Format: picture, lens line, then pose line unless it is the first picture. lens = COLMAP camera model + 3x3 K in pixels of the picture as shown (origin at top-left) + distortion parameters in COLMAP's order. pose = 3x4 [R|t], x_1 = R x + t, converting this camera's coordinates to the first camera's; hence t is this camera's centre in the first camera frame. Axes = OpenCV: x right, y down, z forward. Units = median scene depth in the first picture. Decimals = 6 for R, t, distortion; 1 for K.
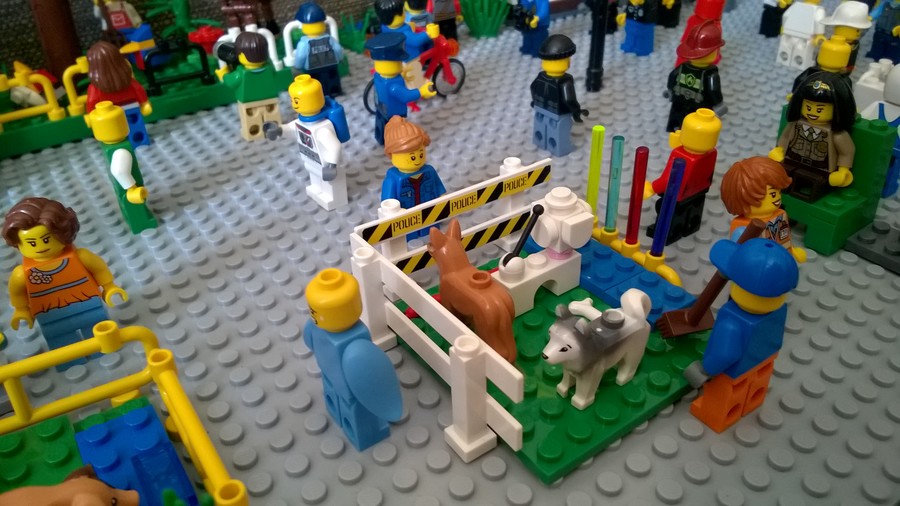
lens RADIAL K [[713.5, 0, 450.0], [0, 713.5, 253.0], [0, 0, 1]] dist [0.059957, -0.182357]
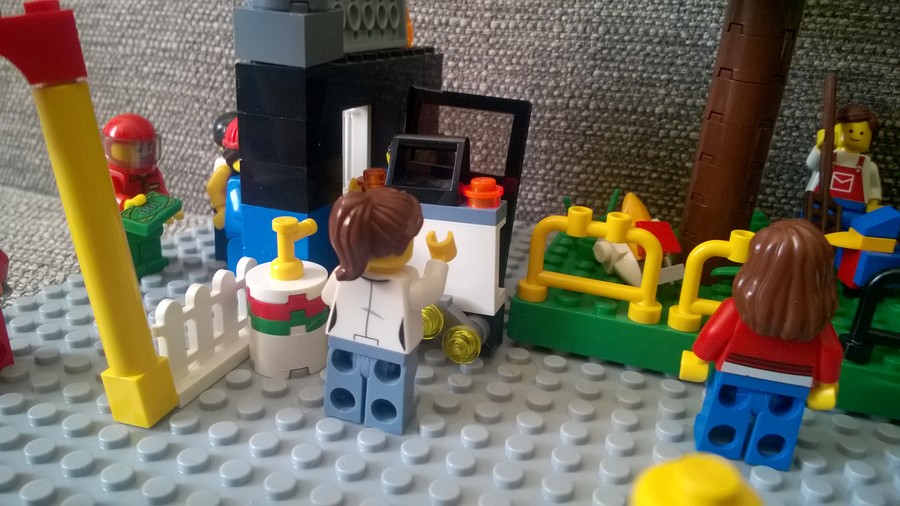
lens RADIAL K [[704.1, 0, 445.0], [0, 704.1, 250.6], [0, 0, 1]] dist [0.041372, -0.143242]
pose [[0.584048, 0.354567, -0.730185, -0.345518], [-0.491824, 0.870206, 0.029167, -0.216321], [0.645753, 0.342088, 0.682627, 0.672151]]
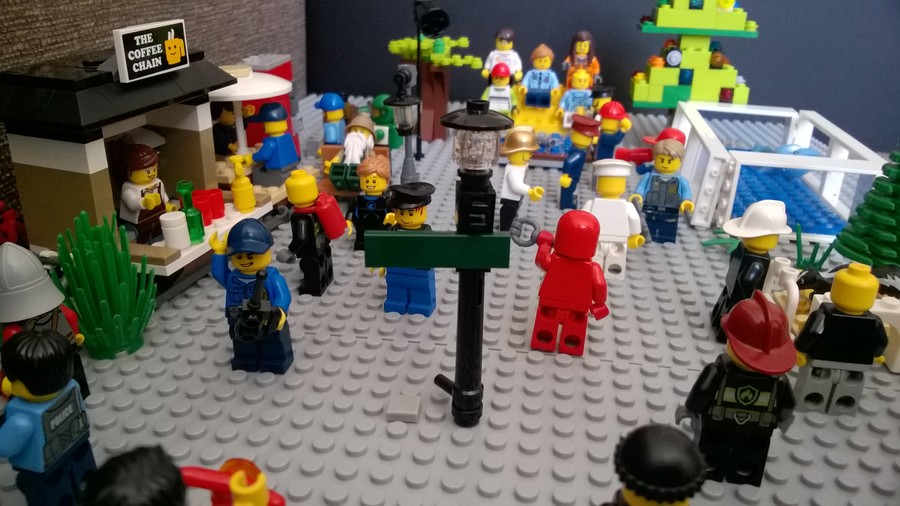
lens RADIAL K [[695.3, 0, 447.7], [0, 695.3, 255.6], [0, 0, 1]] dist [0.032588, -0.121333]
pose [[0.694881, -0.230931, 0.681037, -0.193616], [0.347157, 0.937098, -0.036456, -0.451376], [-0.629779, 0.261760, 0.731341, 0.803021]]
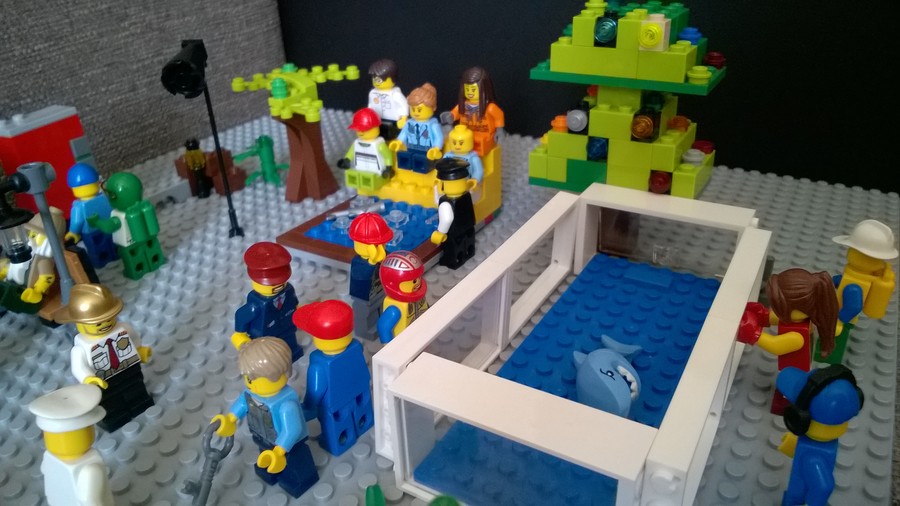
lens RADIAL K [[695.3, 0, 447.7], [0, 695.3, 255.6], [0, 0, 1]] dist [0.032588, -0.121333]
pose [[0.904305, -0.201525, 0.376325, 0.822241], [0.237979, 0.969850, -0.052499, -0.557174], [-0.354399, 0.137032, 0.924999, 0.655597]]
